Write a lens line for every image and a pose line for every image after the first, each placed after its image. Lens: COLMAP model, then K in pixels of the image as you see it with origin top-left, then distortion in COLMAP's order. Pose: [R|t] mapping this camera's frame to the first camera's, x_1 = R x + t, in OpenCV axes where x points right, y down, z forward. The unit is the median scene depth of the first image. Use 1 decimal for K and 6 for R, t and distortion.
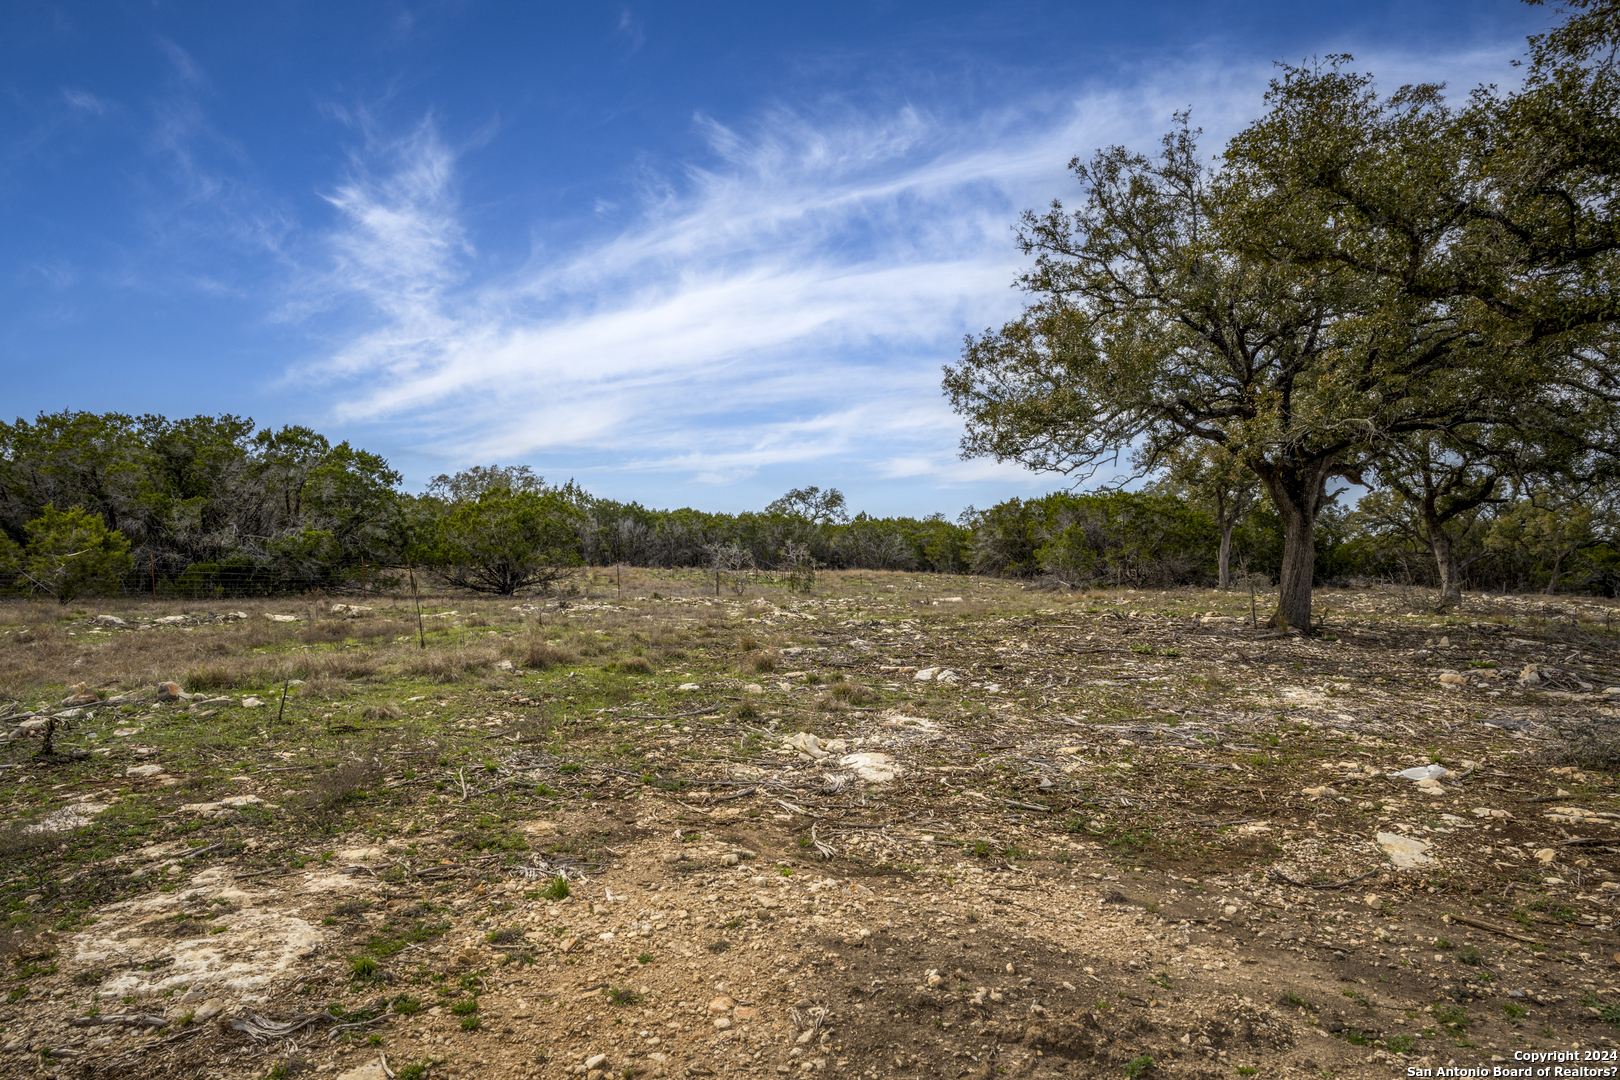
lens RADIAL K [[1038.4, 0, 801.2], [0, 1038.4, 534.1], [0, 0, 1]] dist [0.001708, 0.000026]
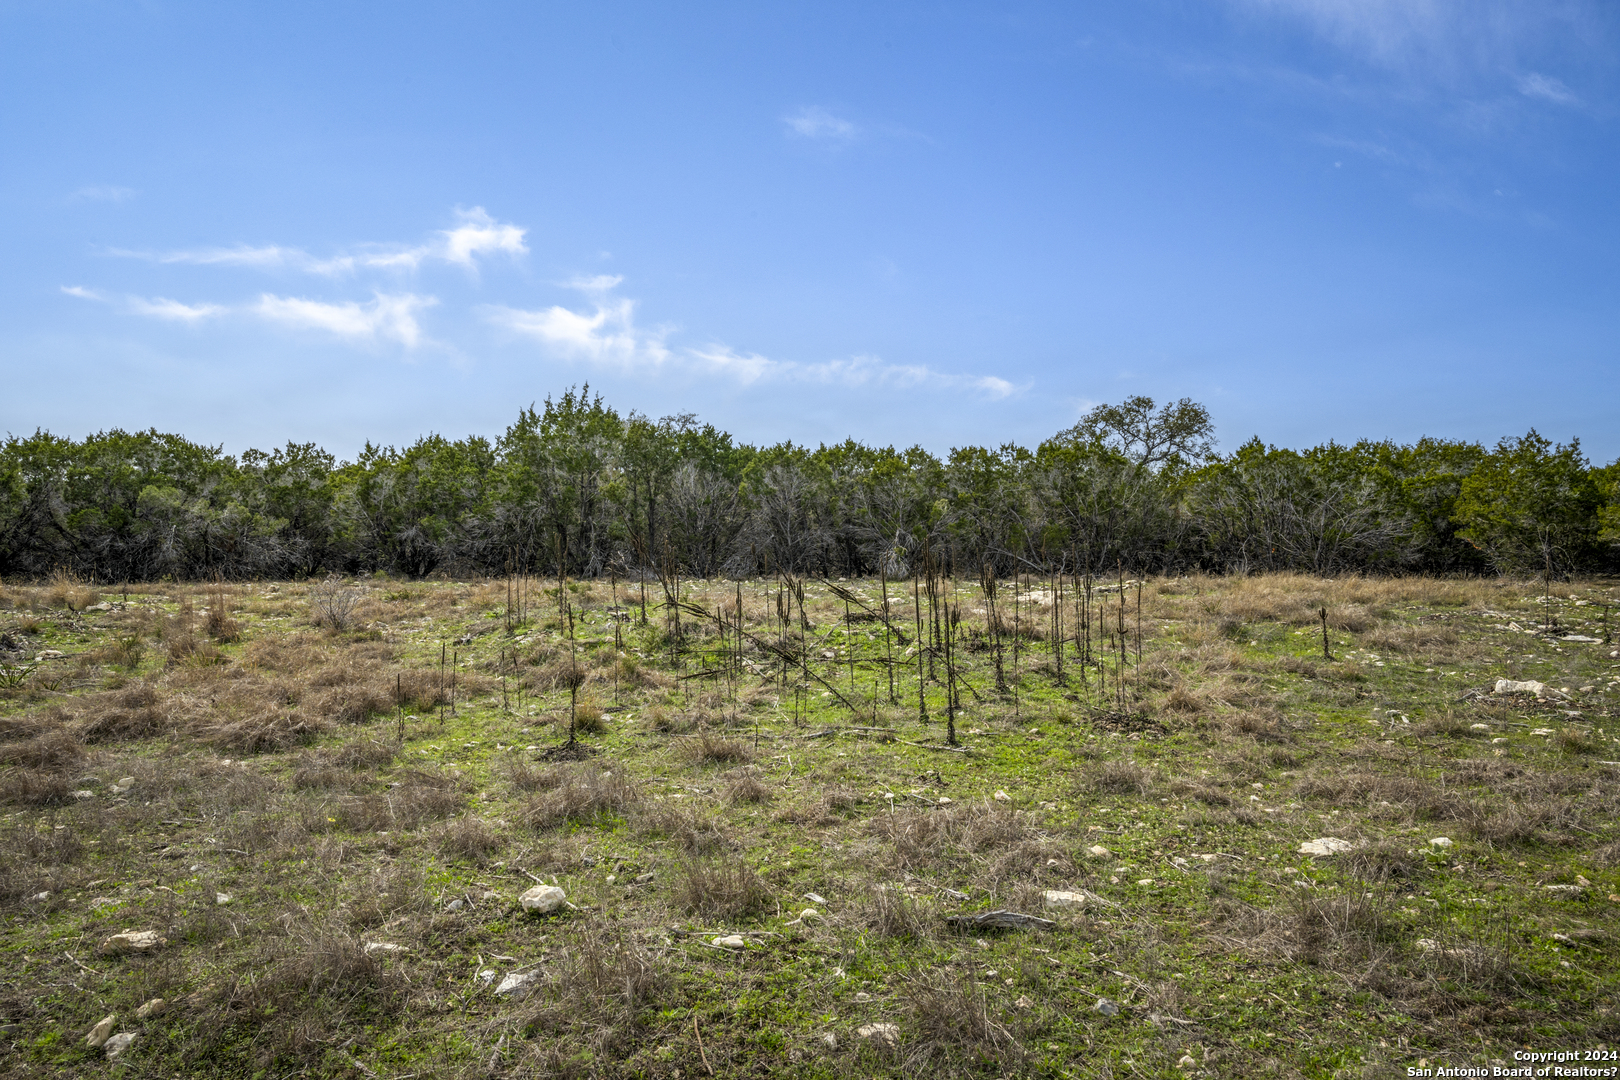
lens RADIAL K [[1123.9, 0, 803.2], [0, 1123.9, 546.4], [0, 0, 1]] dist [-0.000436, -0.001127]
pose [[0.955225, -0.024174, -0.294890, 0.017381], [0.030322, 0.999407, 0.016293, 0.013432], [0.294322, -0.024505, 0.955392, 0.556747]]
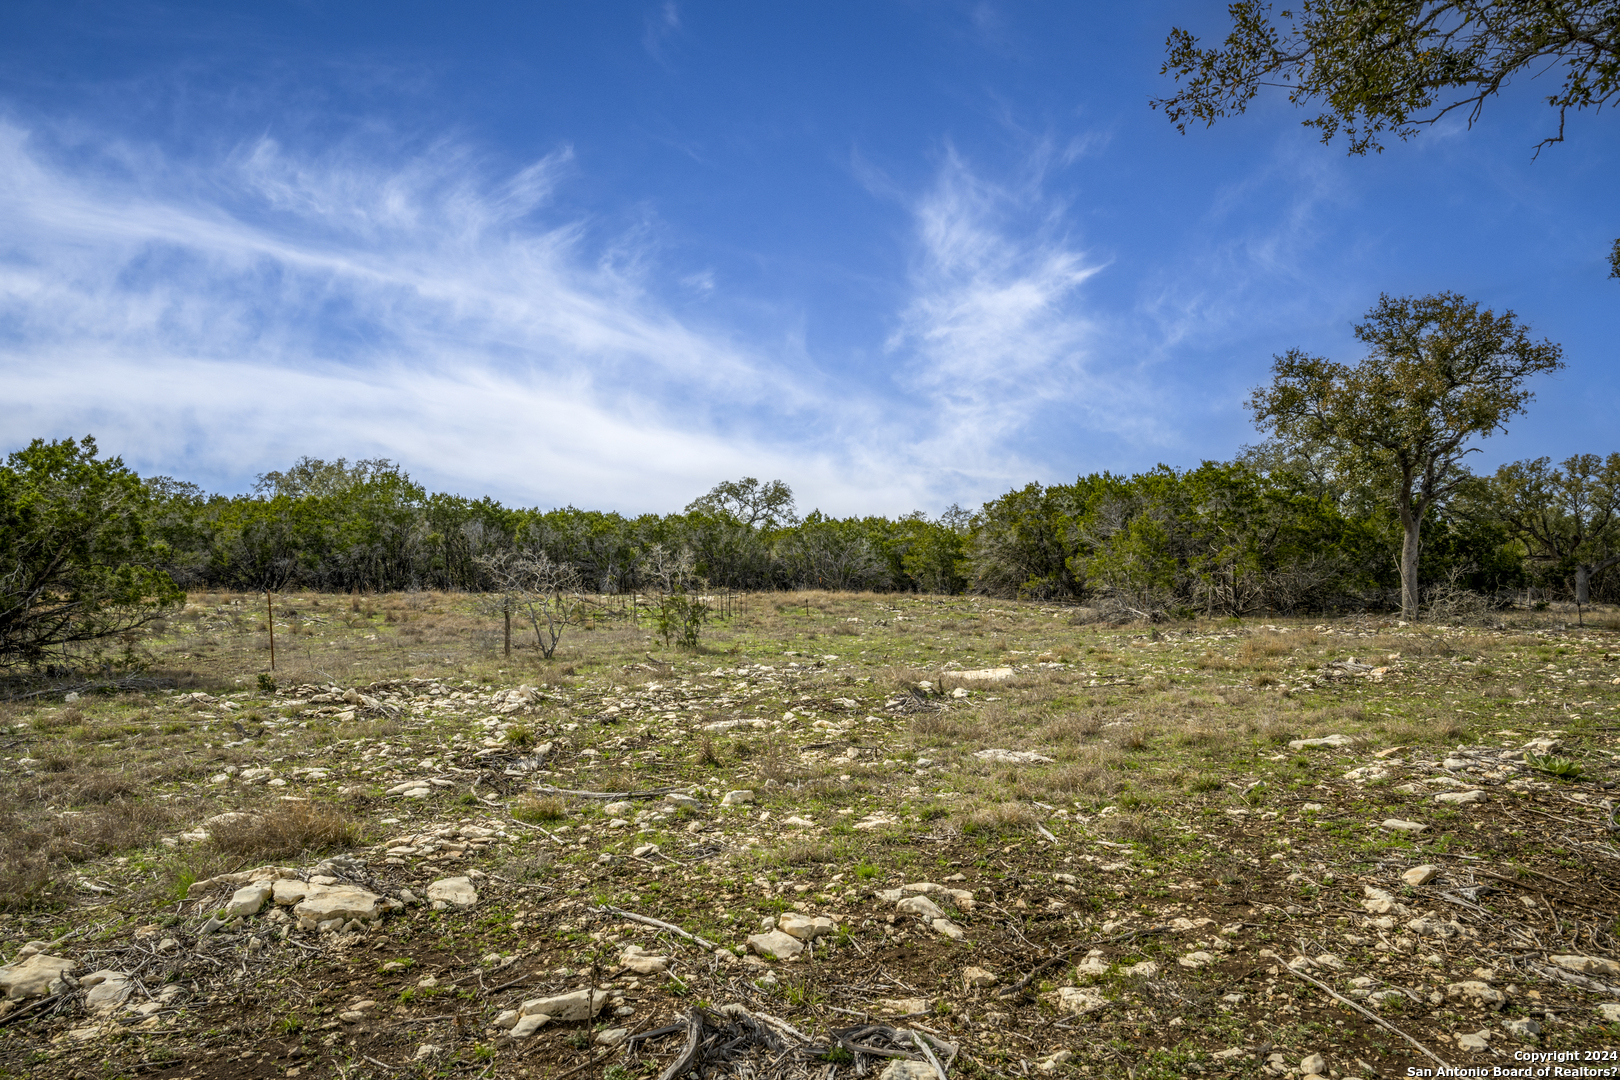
lens RADIAL K [[1123.9, 0, 812.3], [0, 1123.9, 545.1], [0, 0, 1]] dist [-0.000436, -0.001127]
pose [[0.998774, -0.012575, 0.047886, 0.020994], [0.012598, 0.999921, -0.000188, 0.003994], [-0.047879, 0.000791, 0.998853, 0.236303]]
